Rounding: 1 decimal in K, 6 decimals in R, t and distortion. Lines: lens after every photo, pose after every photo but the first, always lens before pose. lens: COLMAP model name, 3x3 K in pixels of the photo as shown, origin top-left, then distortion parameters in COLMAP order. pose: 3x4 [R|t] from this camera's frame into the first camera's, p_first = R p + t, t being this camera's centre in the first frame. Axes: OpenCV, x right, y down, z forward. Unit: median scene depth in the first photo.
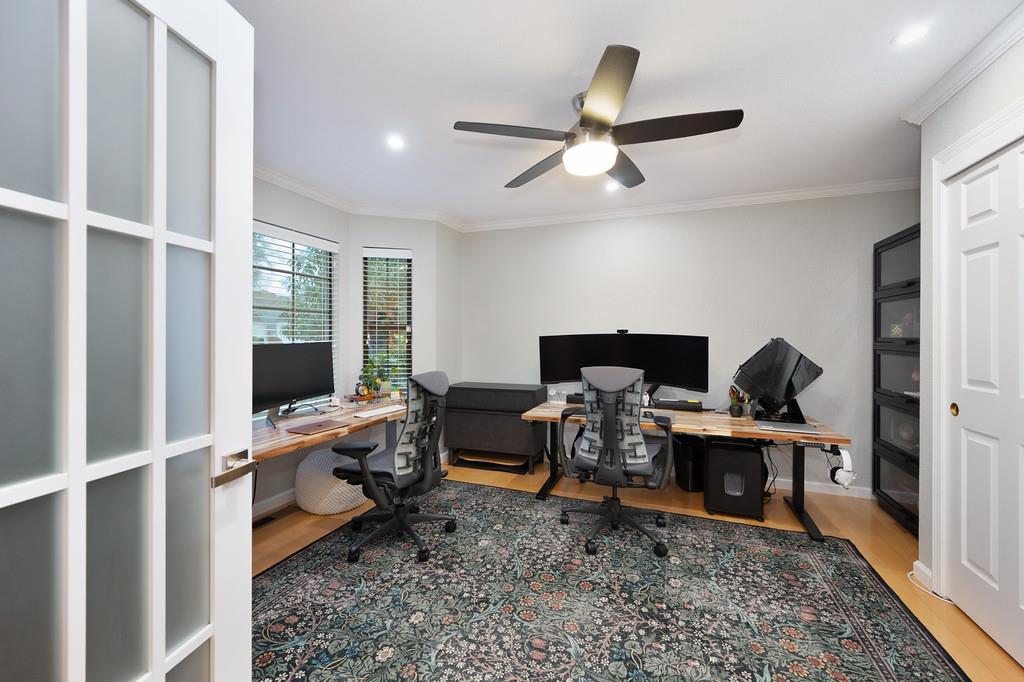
lens RADIAL K [[408.3, 0, 512.0], [0, 408.3, 335.5], [0, 0, 1]] dist [-0.002835, 0.000322]
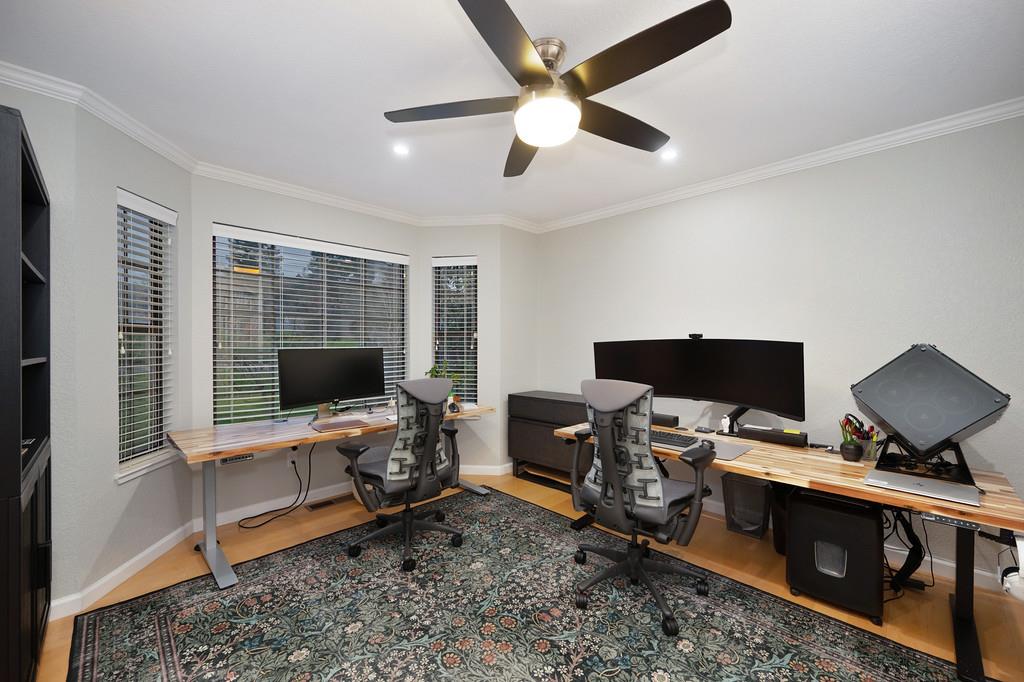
lens RADIAL K [[408.3, 0, 514.2], [0, 408.3, 345.3], [0, 0, 1]] dist [-0.002835, 0.000322]
pose [[0.915907, 0.001589, -0.401387, 0.398195], [0.001126, 0.999978, 0.006529, 0.003363], [0.401388, -0.006432, 0.915885, 0.199288]]
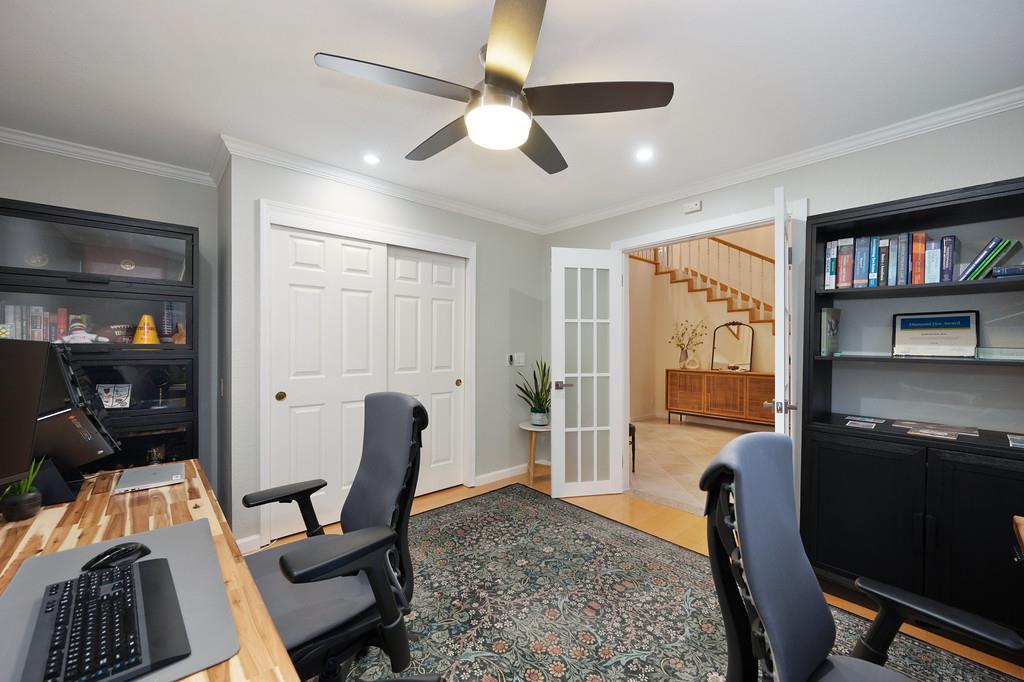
lens RADIAL K [[408.3, 0, 512.5], [0, 408.3, 343.3], [0, 0, 1]] dist [-0.002835, 0.000322]
pose [[-0.889611, -0.002900, 0.456709, -0.185818], [-0.007142, 0.999946, -0.007562, 0.007679], [-0.456662, -0.009989, -0.889584, 1.499426]]
